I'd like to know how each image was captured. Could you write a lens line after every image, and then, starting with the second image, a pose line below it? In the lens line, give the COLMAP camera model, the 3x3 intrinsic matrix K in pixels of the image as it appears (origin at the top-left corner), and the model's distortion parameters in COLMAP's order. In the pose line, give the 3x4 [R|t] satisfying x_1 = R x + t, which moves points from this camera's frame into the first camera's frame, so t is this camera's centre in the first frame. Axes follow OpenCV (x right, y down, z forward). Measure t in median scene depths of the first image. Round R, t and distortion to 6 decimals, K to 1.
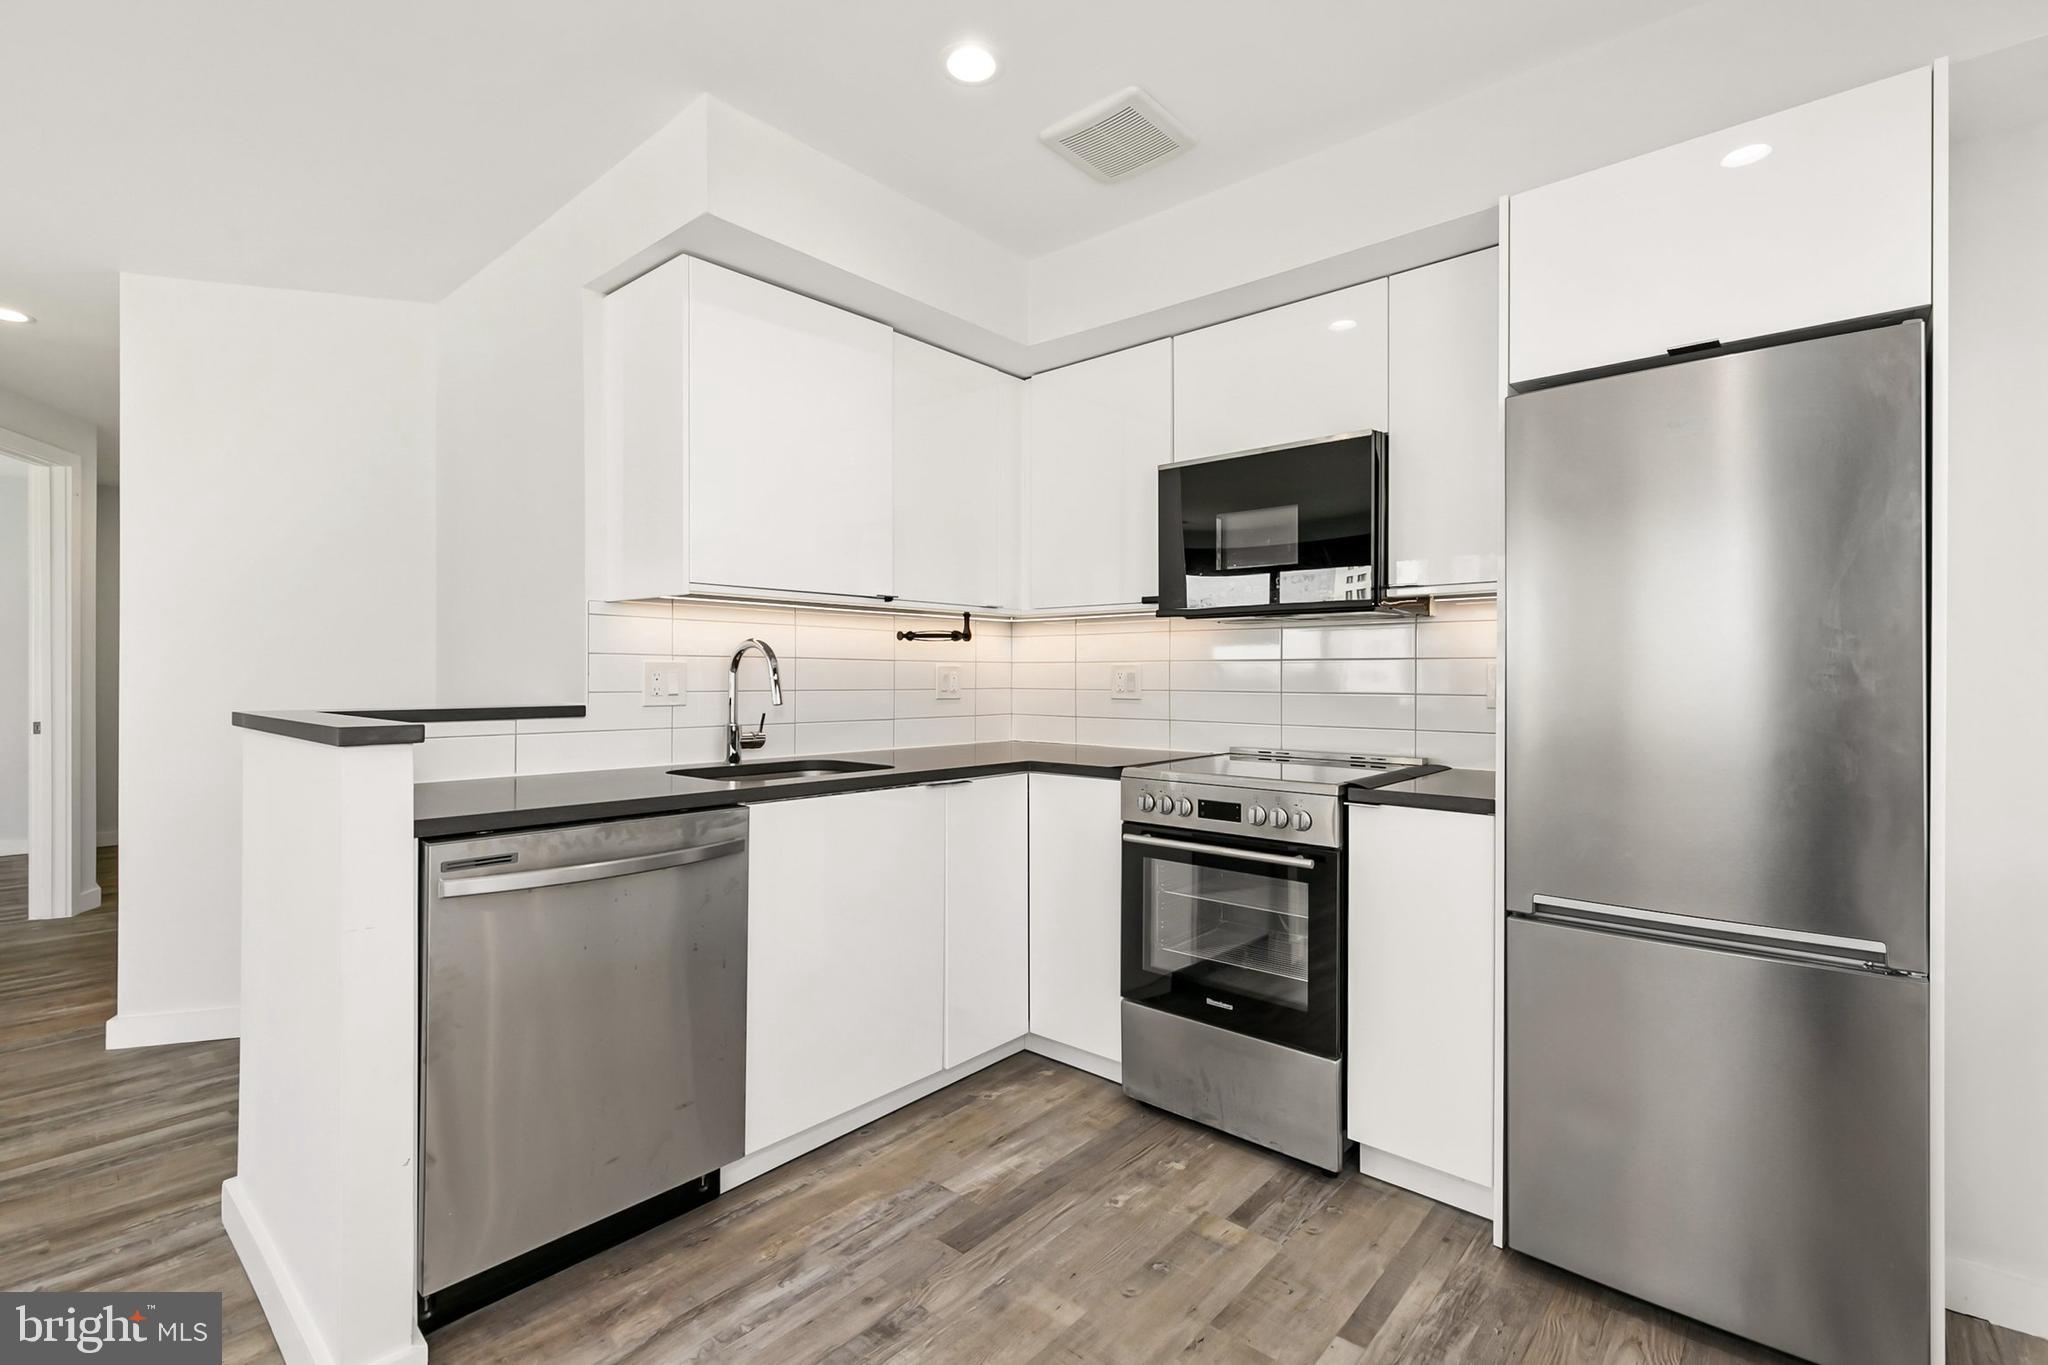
lens RADIAL K [[926.0, 0, 1022.6], [0, 926.0, 674.2], [0, 0, 1]] dist [0.003691, -0.000024]
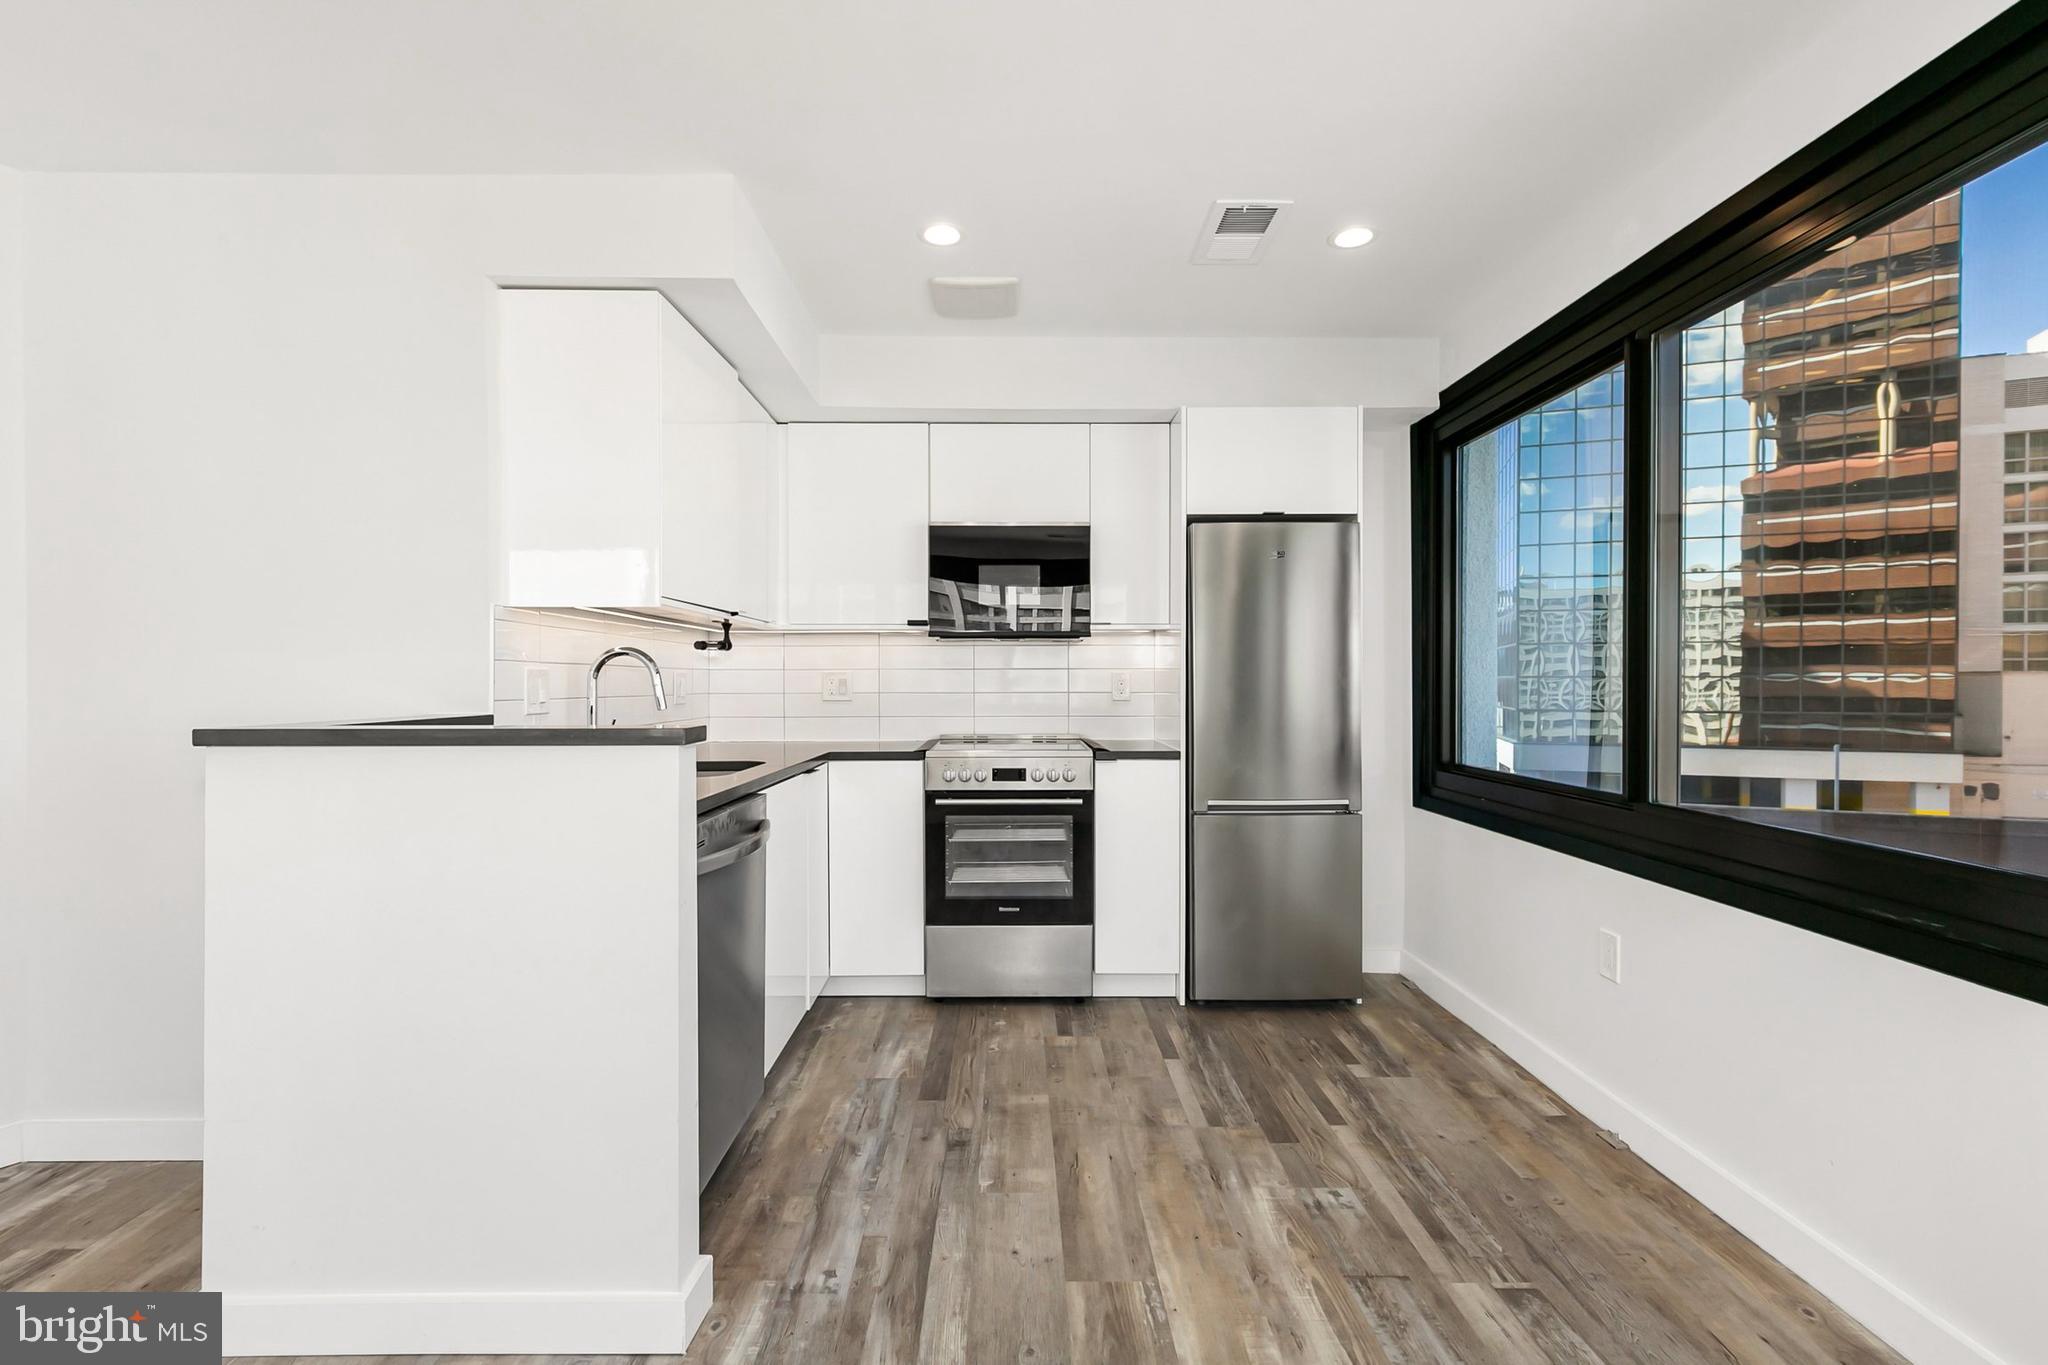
lens RADIAL K [[926.0, 0, 1026.1], [0, 926.0, 684.3], [0, 0, 1]] dist [0.003691, -0.000024]
pose [[0.741814, -0.005723, 0.670581, -0.754244], [0.002506, 0.999980, 0.005761, -0.001457], [-0.670601, -0.002593, 0.741814, -0.086541]]
